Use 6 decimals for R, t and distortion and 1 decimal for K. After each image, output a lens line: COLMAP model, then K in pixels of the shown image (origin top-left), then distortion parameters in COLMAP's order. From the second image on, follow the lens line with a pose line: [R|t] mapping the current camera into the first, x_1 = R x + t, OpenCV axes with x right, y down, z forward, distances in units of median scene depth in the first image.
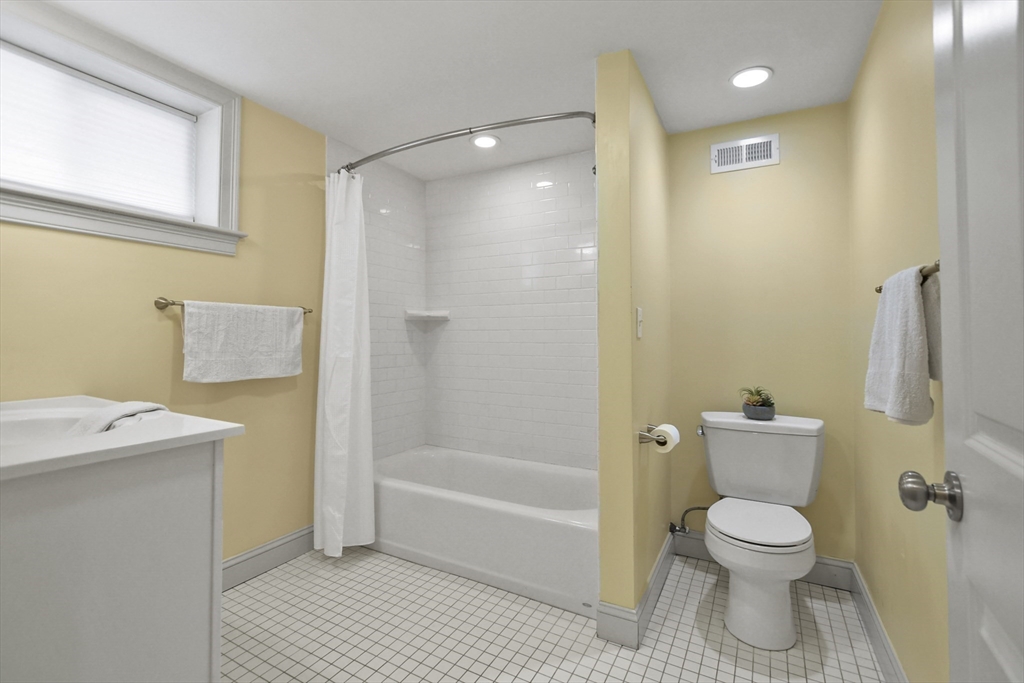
lens RADIAL K [[452.2, 0, 513.0], [0, 452.2, 338.1], [0, 0, 1]] dist [-0.006622, 0.001746]
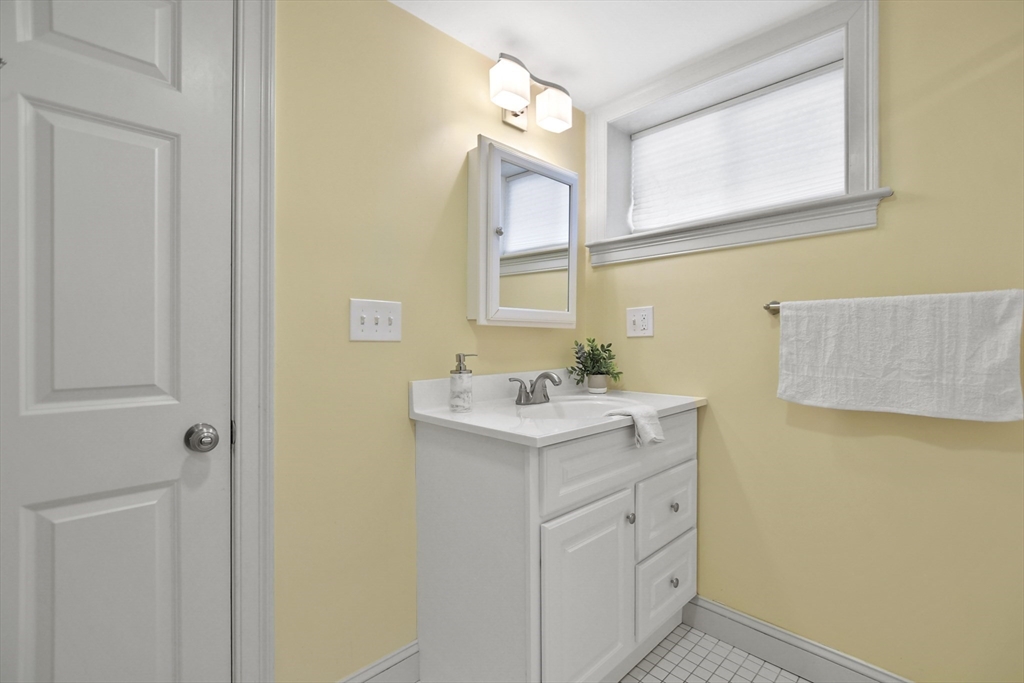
lens RADIAL K [[452.2, 0, 512.6], [0, 452.2, 338.9], [0, 0, 1]] dist [-0.006622, 0.001746]
pose [[-0.286442, -0.001770, -0.958096, 0.205093], [-0.000597, 0.999998, -0.001669, -0.013123], [0.958098, 0.000094, -0.286442, 0.724567]]
